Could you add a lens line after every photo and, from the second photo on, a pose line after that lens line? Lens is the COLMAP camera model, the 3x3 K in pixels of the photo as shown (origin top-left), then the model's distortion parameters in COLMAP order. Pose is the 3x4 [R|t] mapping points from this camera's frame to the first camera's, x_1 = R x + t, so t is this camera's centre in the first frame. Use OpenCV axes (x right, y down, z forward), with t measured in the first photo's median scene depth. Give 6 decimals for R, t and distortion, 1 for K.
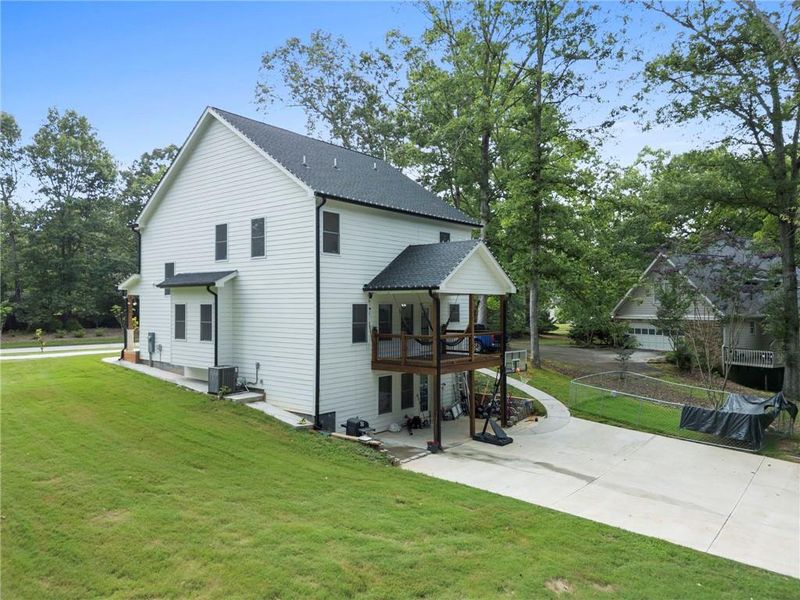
lens RADIAL K [[571.1, 0, 400.0], [0, 571.1, 300.0], [0, 0, 1]] dist [-0.000217, -0.000065]
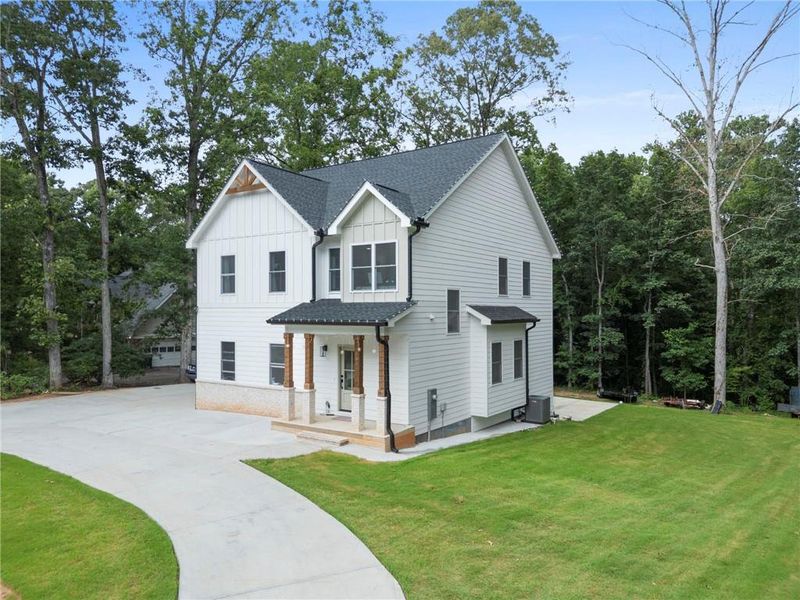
lens RADIAL K [[571.1, 0, 400.0], [0, 571.1, 300.0], [0, 0, 1]] dist [-0.000217, -0.000065]
pose [[-0.083634, 0.017513, 0.996343, -1.266553], [-0.010132, 0.999779, -0.018424, -0.040735], [-0.996445, -0.011635, -0.083438, 1.255108]]
